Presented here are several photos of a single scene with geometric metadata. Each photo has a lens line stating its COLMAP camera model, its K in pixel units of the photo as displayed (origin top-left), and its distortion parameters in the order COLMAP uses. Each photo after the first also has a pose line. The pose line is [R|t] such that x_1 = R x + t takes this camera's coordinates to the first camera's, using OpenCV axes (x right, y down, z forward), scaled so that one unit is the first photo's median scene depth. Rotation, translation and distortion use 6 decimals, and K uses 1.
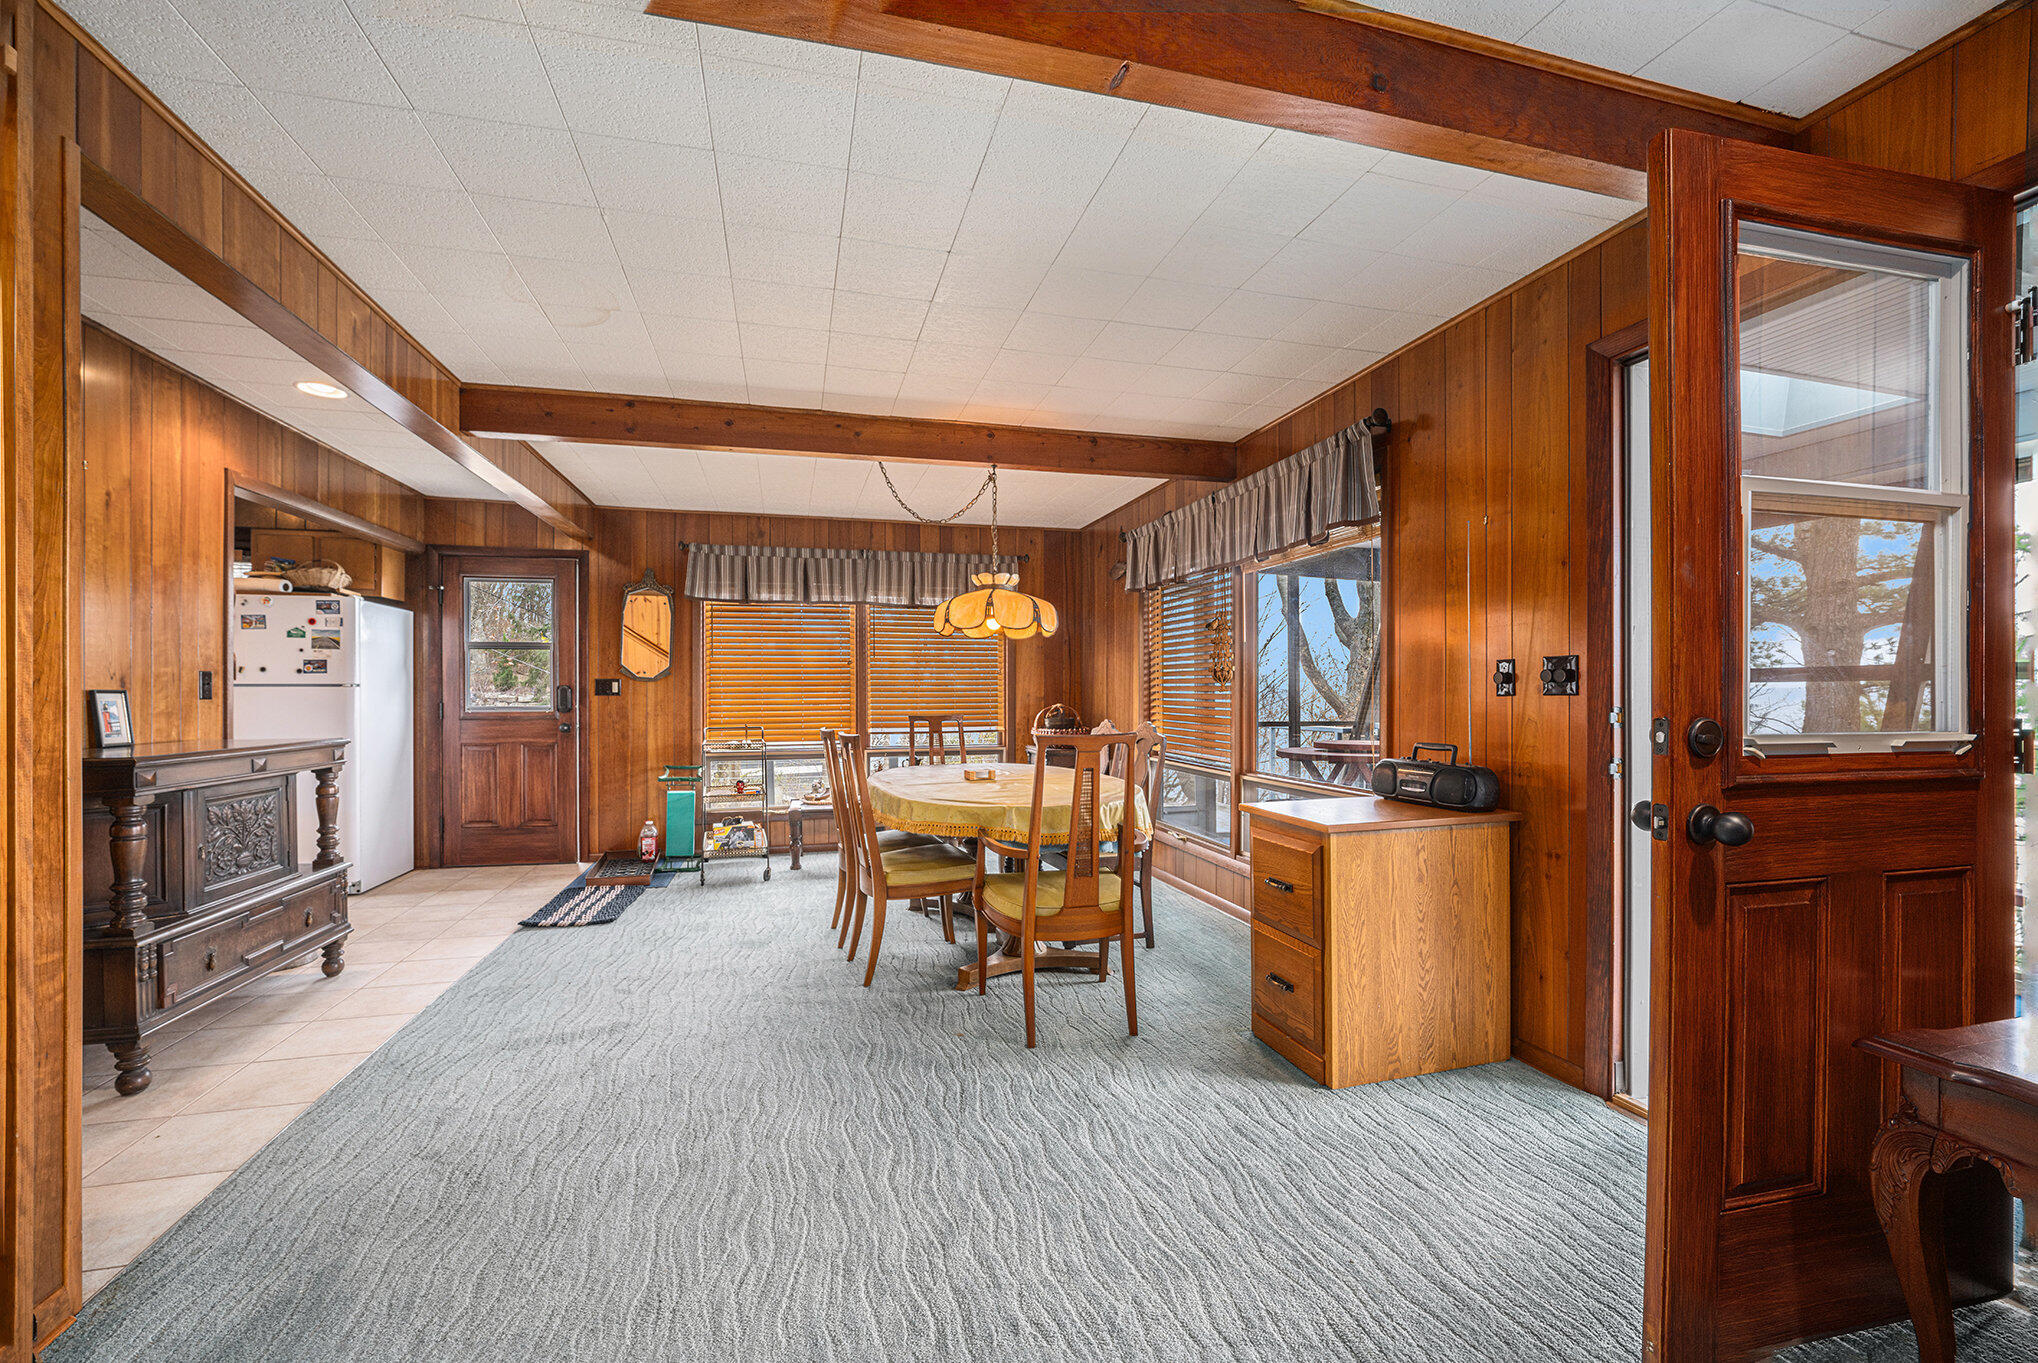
lens RADIAL K [[835.5, 0, 1016.5], [0, 835.5, 701.3], [0, 0, 1]] dist [-0.018628, -0.000176]
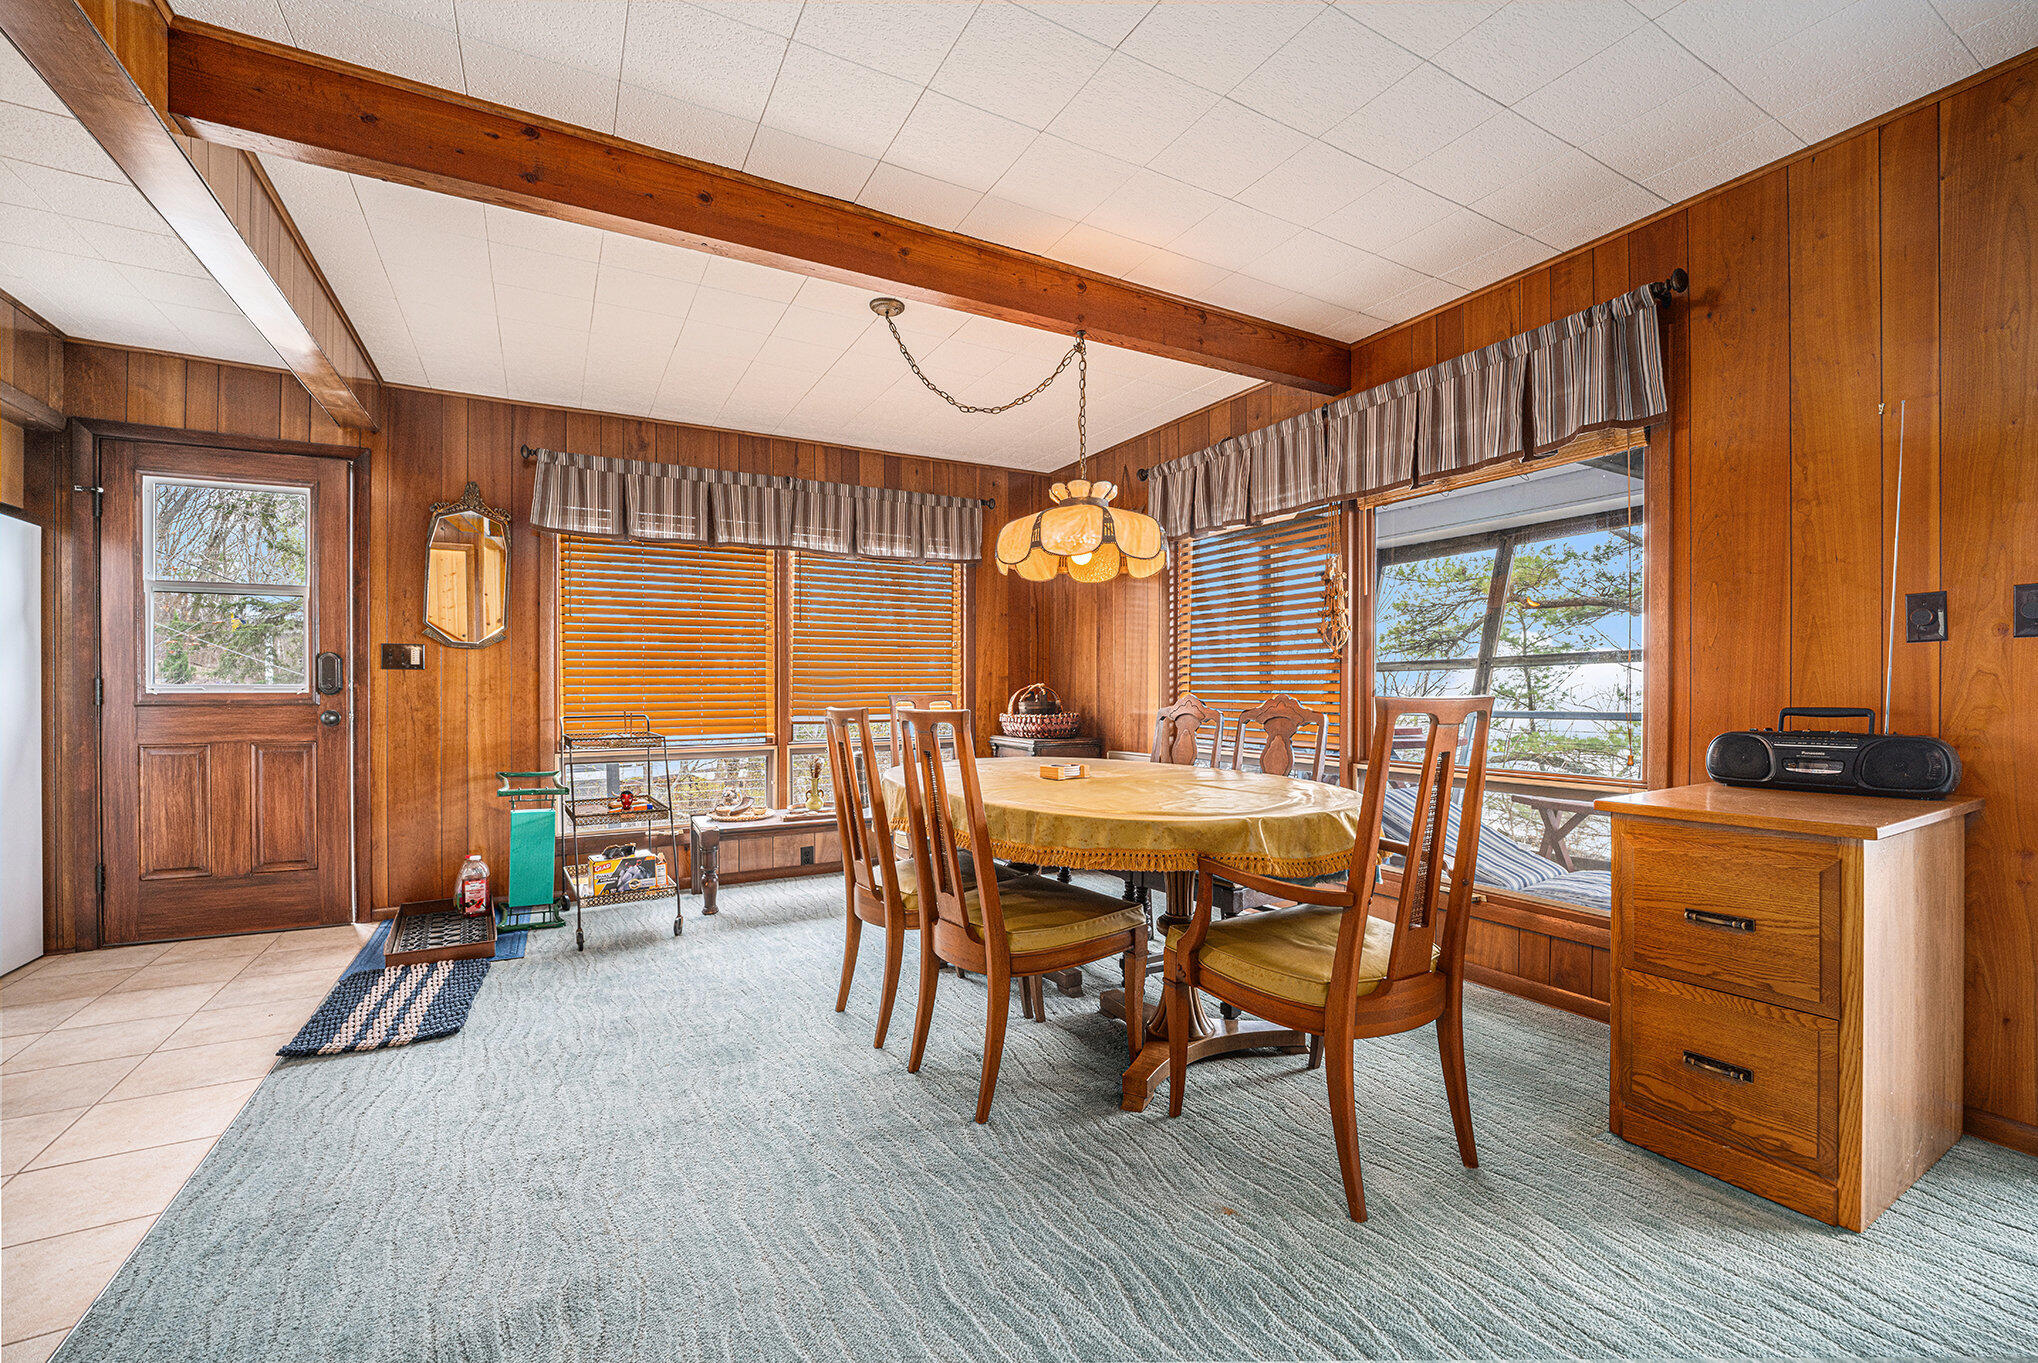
lens RADIAL K [[838.4, 0, 1028.4], [0, 838.4, 697.2], [0, 0, 1]] dist [-0.031507, 0.005766]
pose [[0.966705, -0.003924, 0.255865, -0.185632], [0.004514, 0.999988, -0.001716, 0.019683], [-0.255855, 0.002814, 0.966711, 0.246409]]
